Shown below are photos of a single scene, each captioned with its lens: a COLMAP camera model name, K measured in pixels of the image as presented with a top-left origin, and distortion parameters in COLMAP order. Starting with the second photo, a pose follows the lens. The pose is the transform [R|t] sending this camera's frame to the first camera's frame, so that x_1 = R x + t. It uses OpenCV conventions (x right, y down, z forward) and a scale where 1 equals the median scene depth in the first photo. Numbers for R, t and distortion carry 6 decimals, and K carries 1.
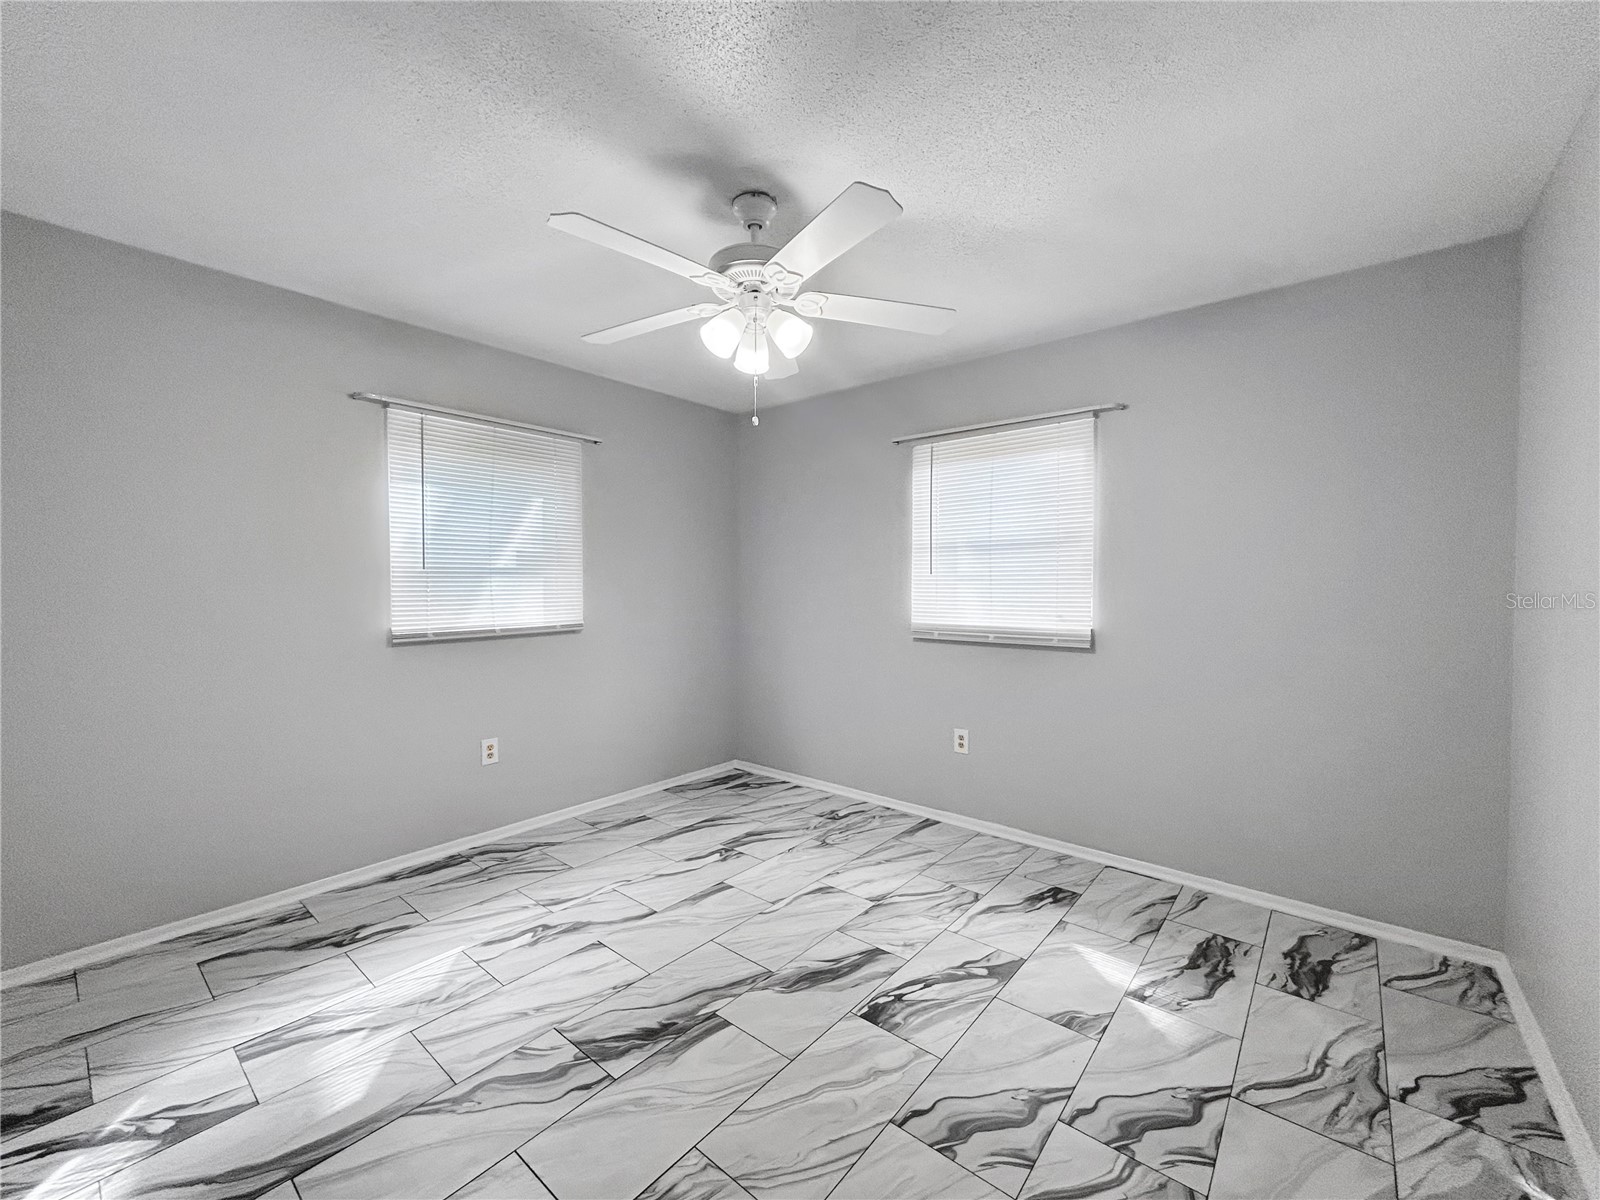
lens RADIAL K [[657.3, 0, 795.1], [0, 657.3, 591.8], [0, 0, 1]] dist [-0.000961, 0.000648]
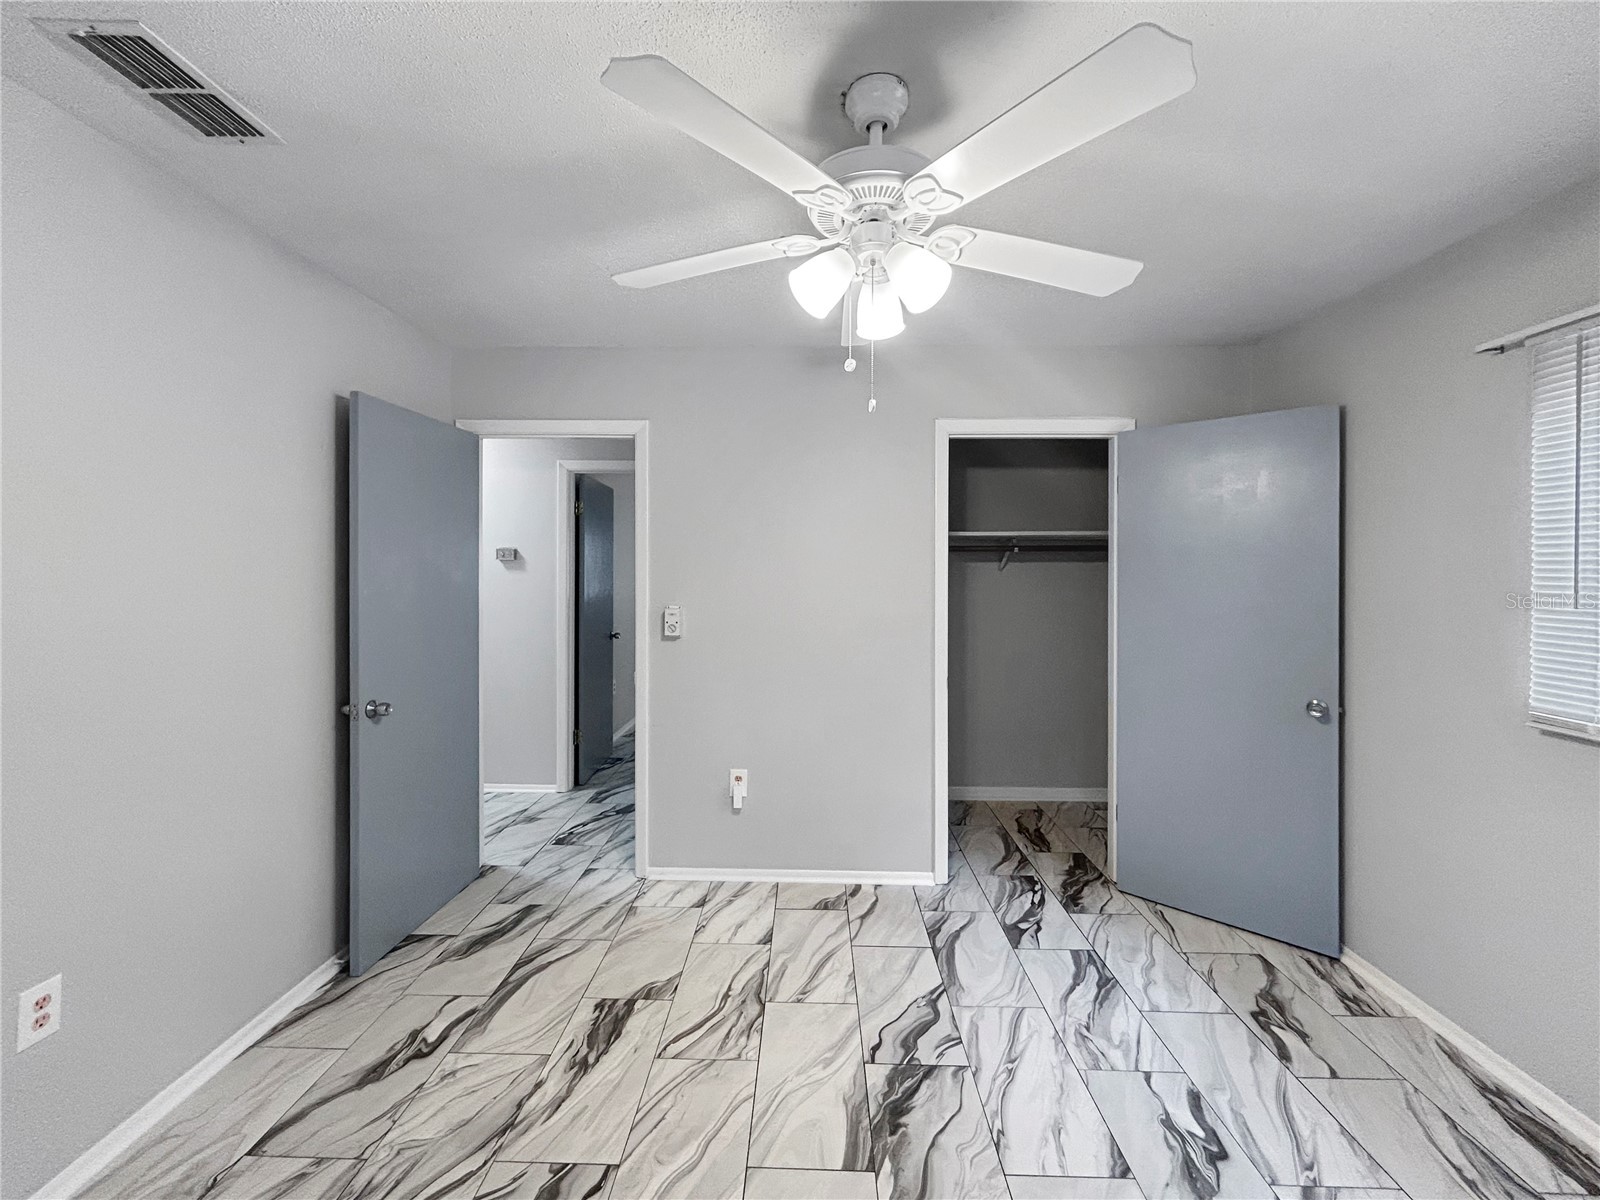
lens RADIAL K [[657.3, 0, 797.9], [0, 657.3, 584.2], [0, 0, 1]] dist [-0.000961, 0.000648]
pose [[-0.780964, 0.005057, -0.624555, 0.462570], [-0.015932, 0.999481, 0.028015, -0.094166], [0.624373, 0.031829, -0.780478, 1.607480]]
